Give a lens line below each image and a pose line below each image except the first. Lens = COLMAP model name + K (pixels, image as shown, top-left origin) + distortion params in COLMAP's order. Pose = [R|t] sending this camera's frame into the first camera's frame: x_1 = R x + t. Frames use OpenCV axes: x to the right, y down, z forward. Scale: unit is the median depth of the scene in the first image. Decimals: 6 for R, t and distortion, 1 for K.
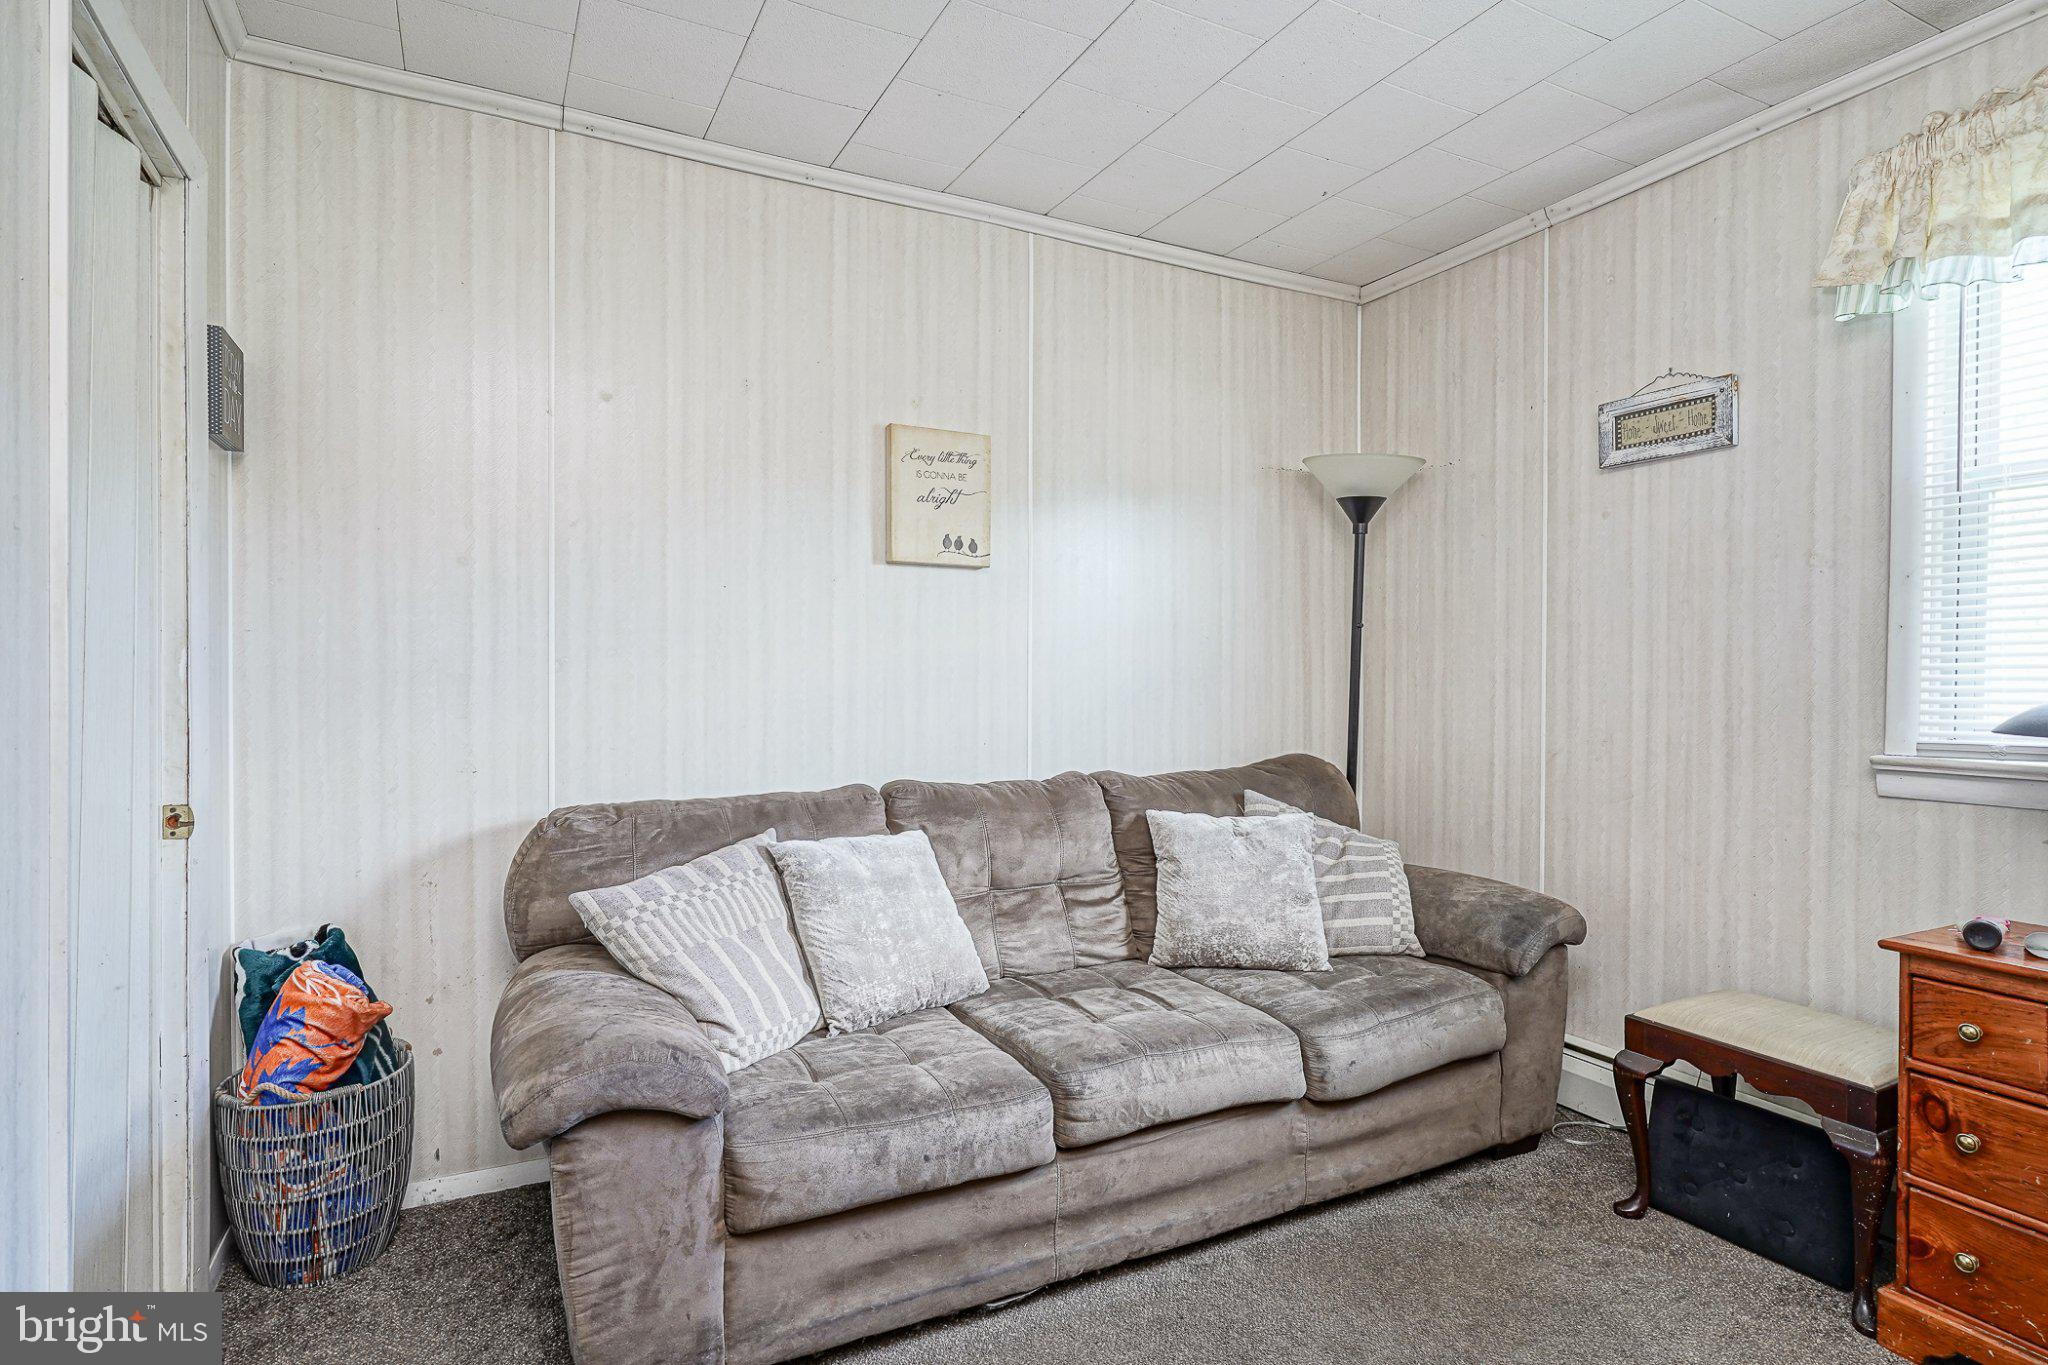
lens RADIAL K [[1038.8, 0, 1011.5], [0, 1038.8, 677.3], [0, 0, 1]] dist [-0.011272, 0.006186]
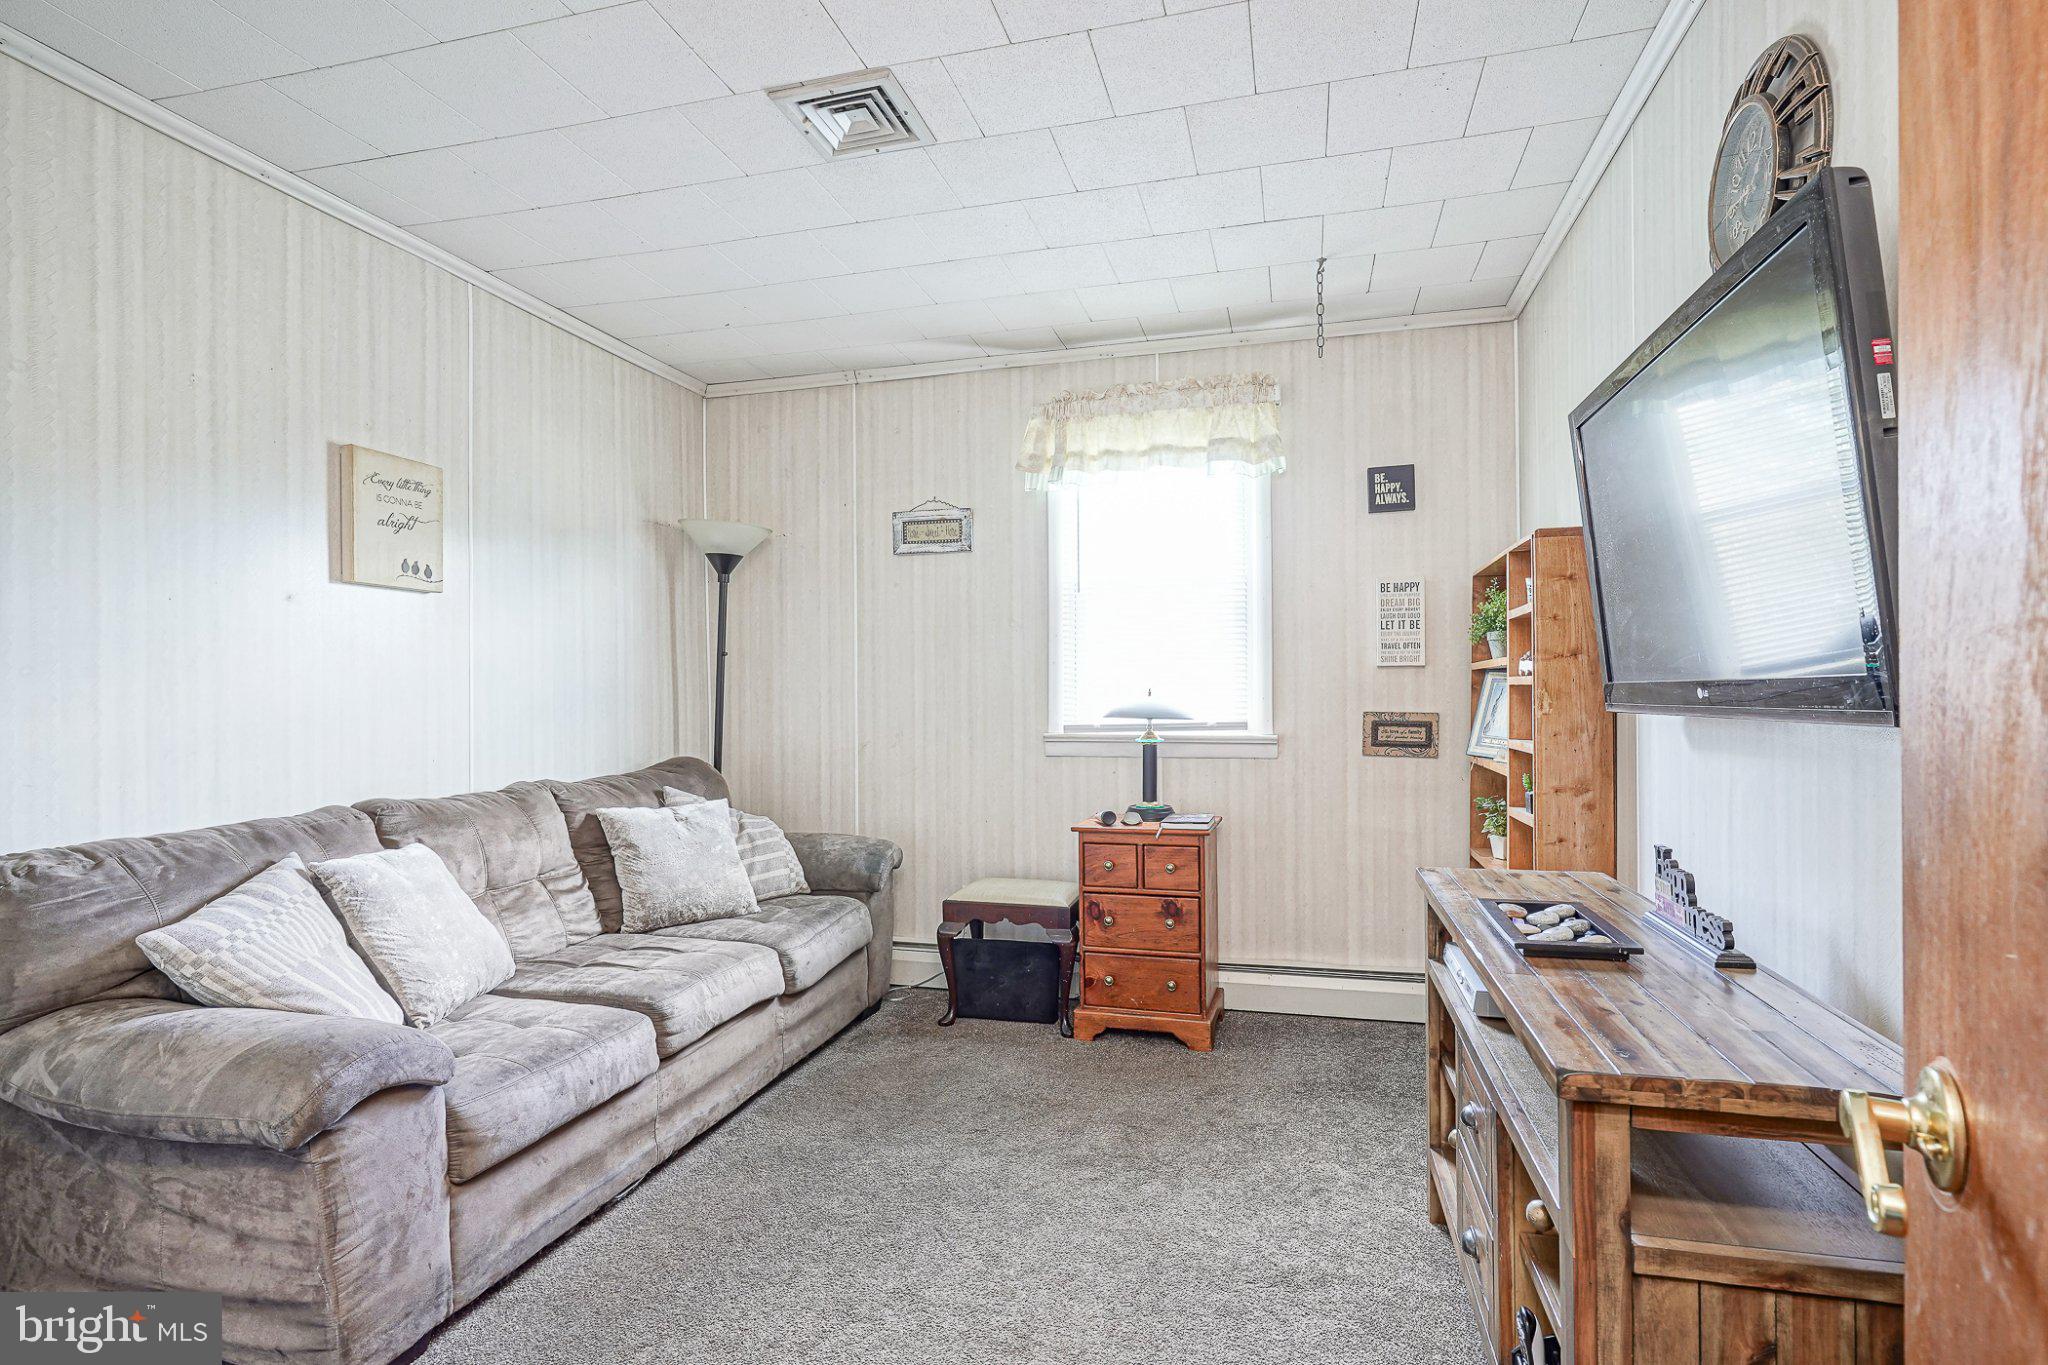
lens RADIAL K [[1038.8, 0, 1011.5], [0, 1038.8, 677.3], [0, 0, 1]] dist [-0.011272, 0.006186]
pose [[0.670189, 0.003210, 0.742183, -0.473652], [0.012732, 0.999794, -0.015821, 0.004488], [-0.742081, 0.020052, 0.670010, -0.150396]]
